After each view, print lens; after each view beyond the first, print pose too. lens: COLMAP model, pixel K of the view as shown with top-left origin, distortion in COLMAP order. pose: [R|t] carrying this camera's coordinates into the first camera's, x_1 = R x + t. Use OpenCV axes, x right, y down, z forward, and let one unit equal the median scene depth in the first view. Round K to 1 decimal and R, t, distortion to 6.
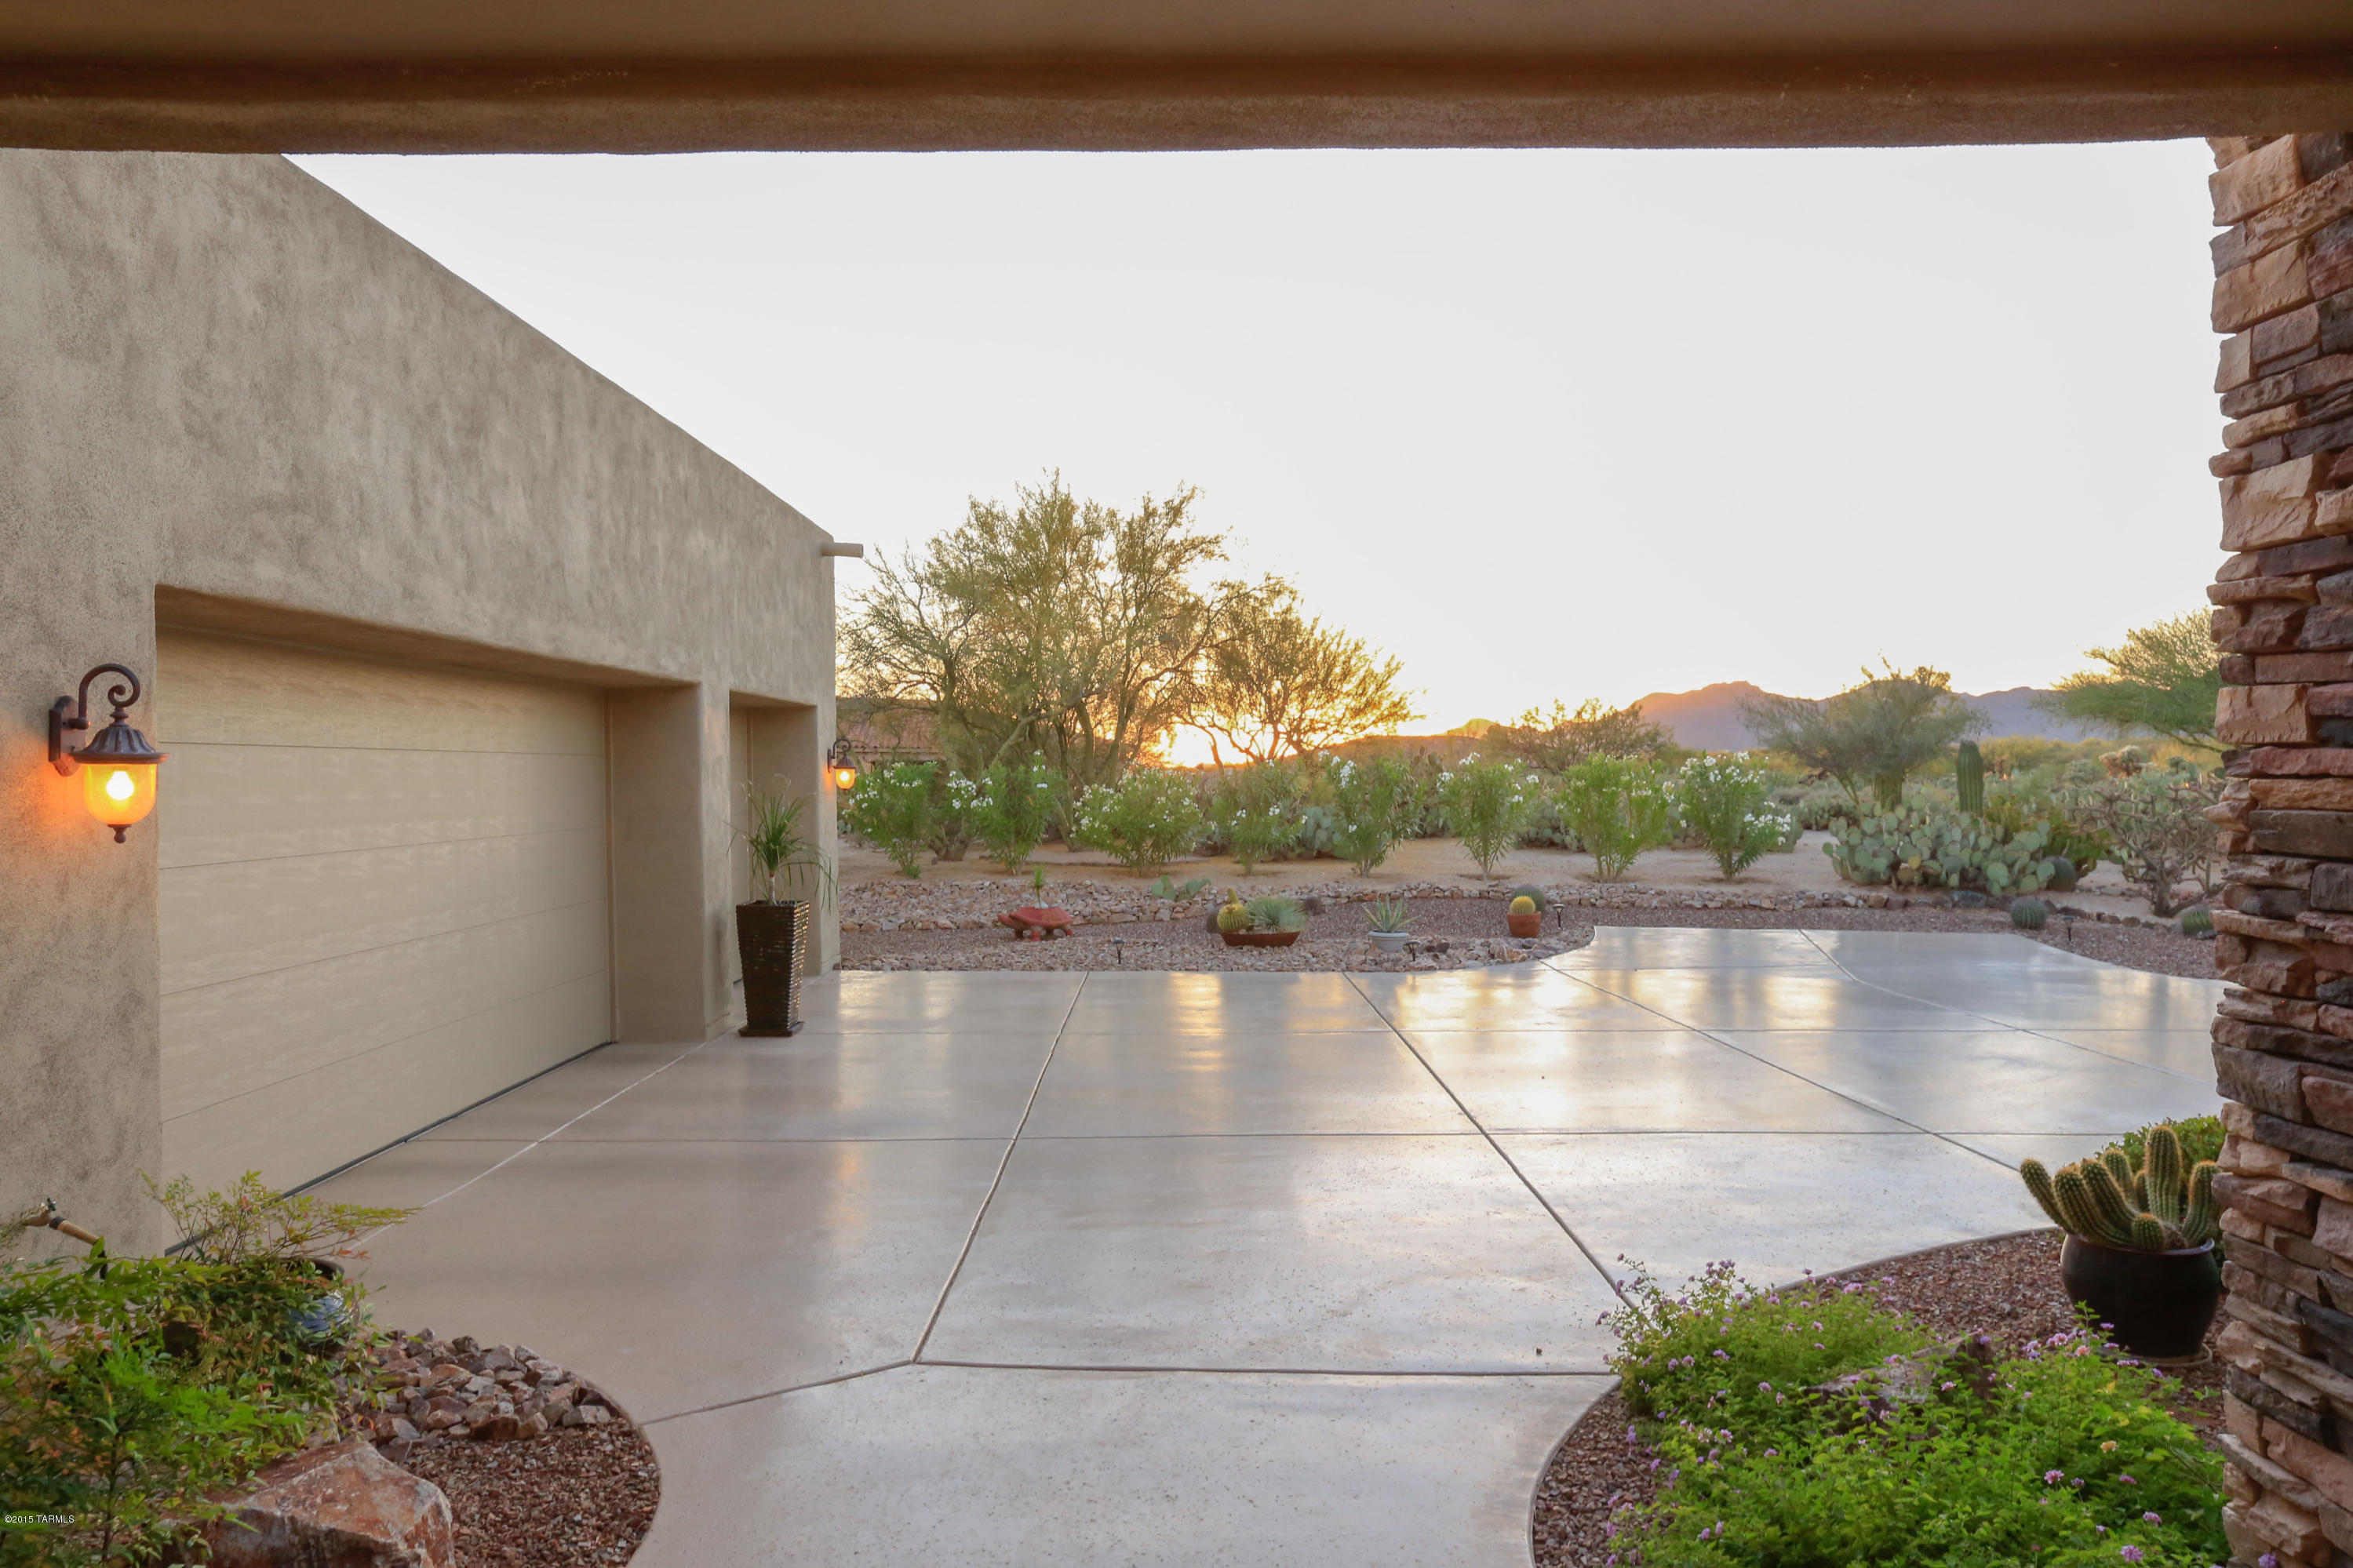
lens RADIAL K [[1548.3, 0, 1176.5], [0, 1548.3, 784.0], [0, 0, 1]] dist [-0.001832, -0.000199]
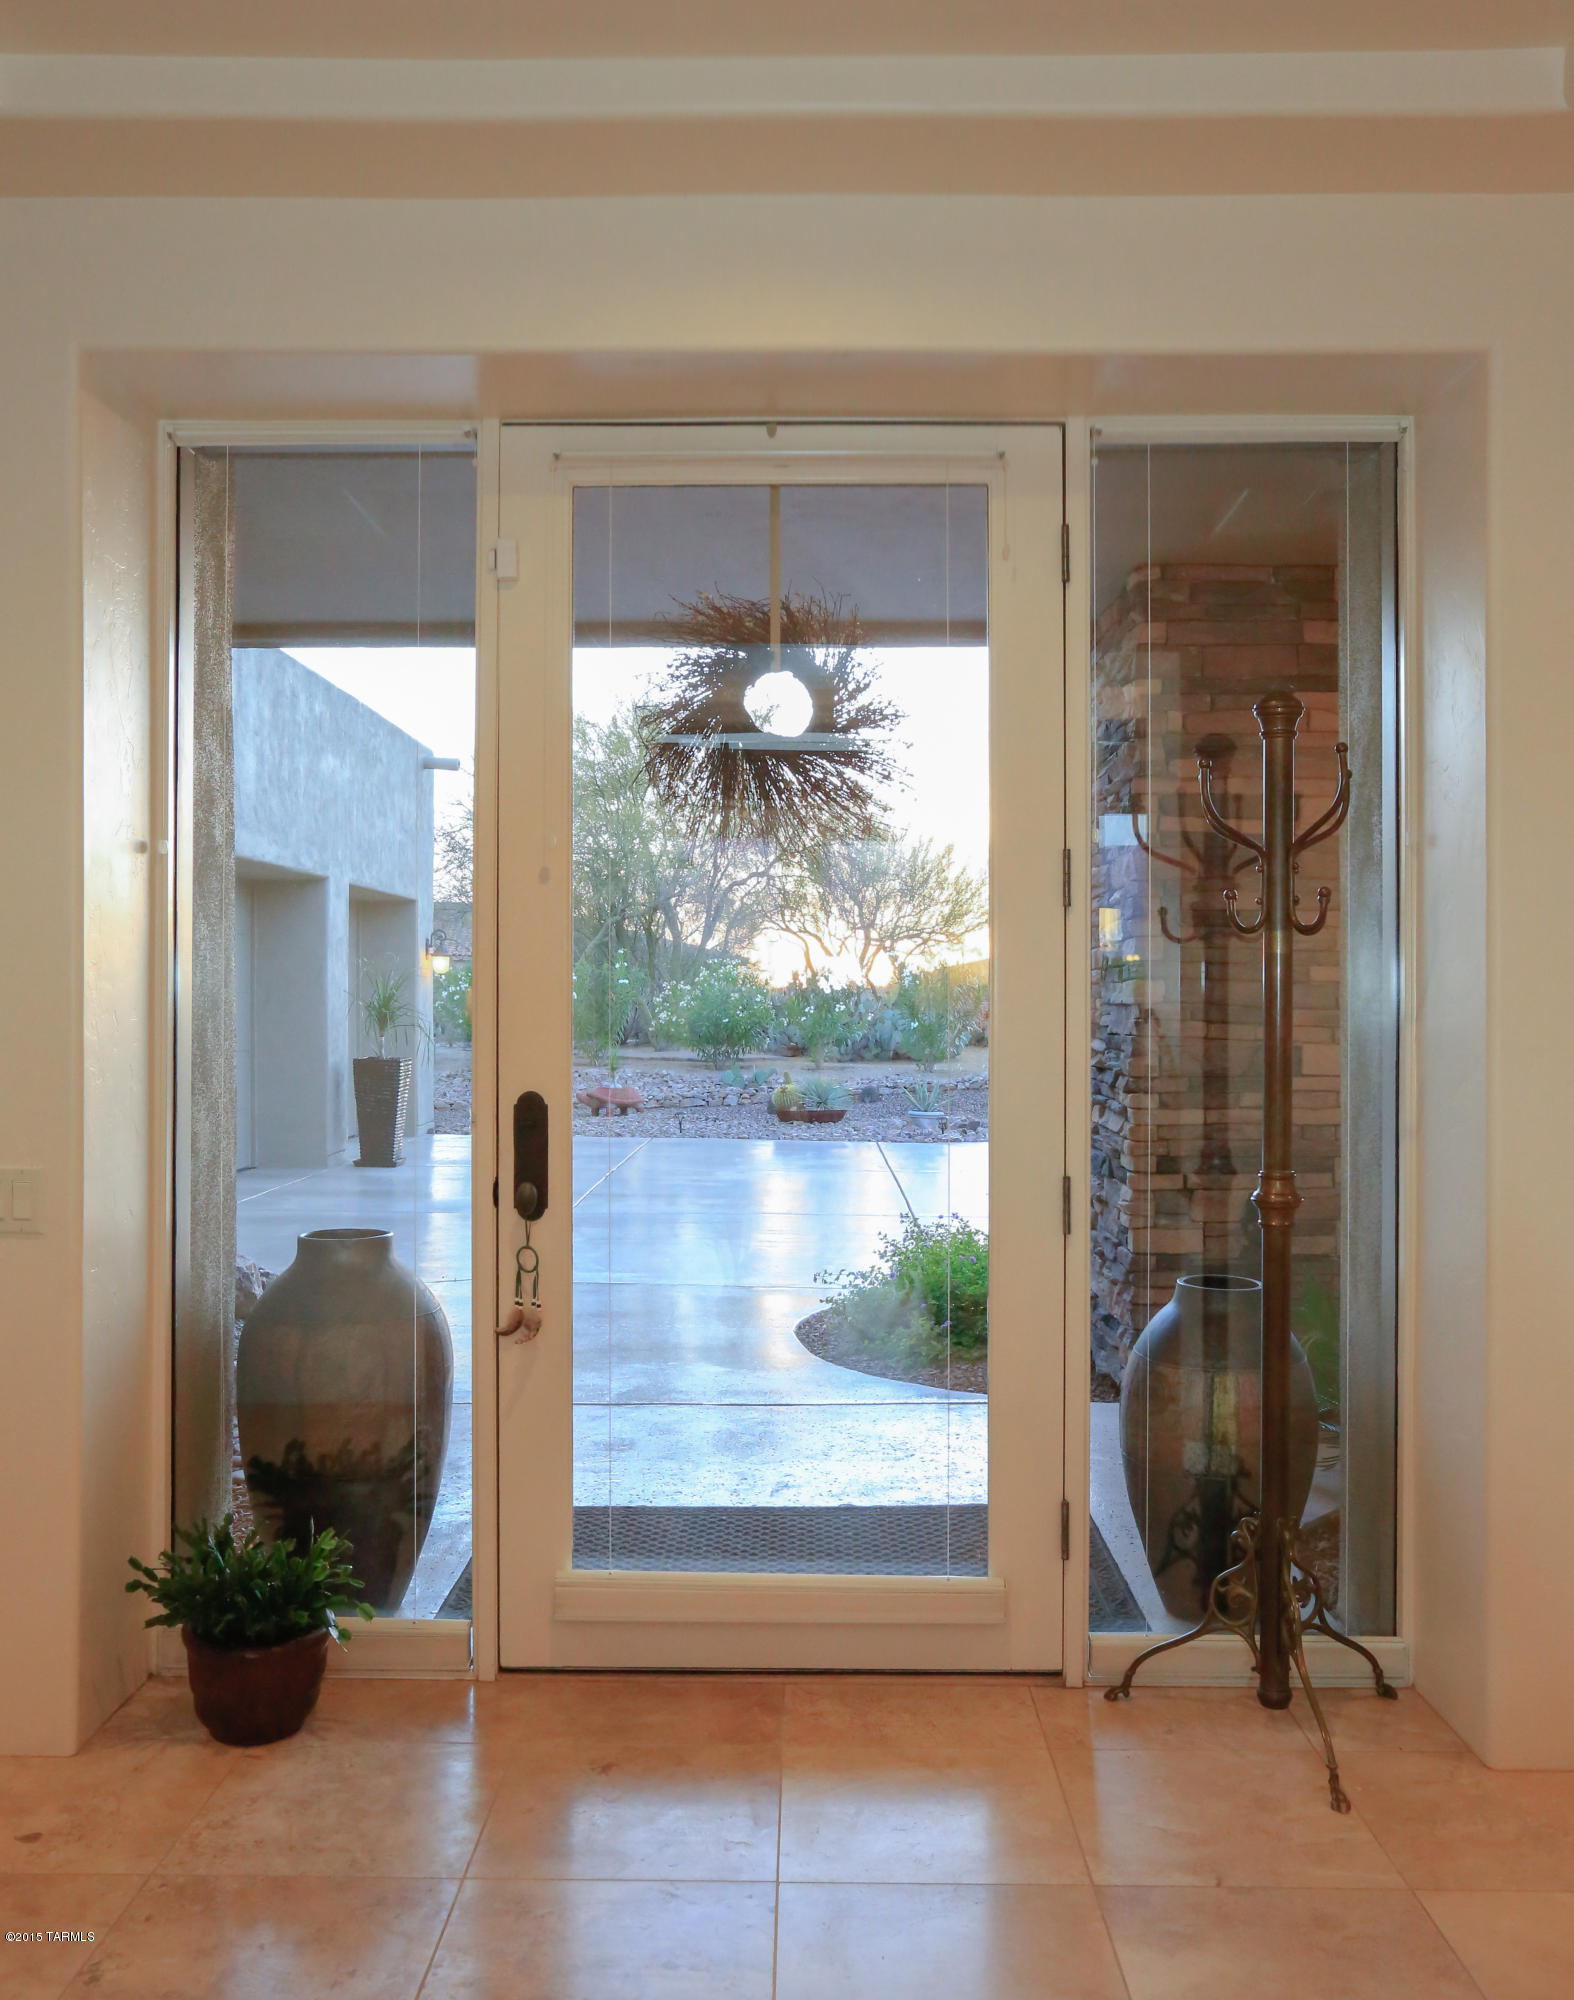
lens RADIAL K [[1885.6, 0, 787.0], [0, 1885.6, 1000.0], [0, 0, 1]] dist [0.004571, 0.001300]
pose [[0.999637, 0.013672, -0.023200, 0.073622], [-0.013888, 0.999861, -0.009187, 0.032169], [0.023071, 0.009506, 0.999689, -0.384063]]
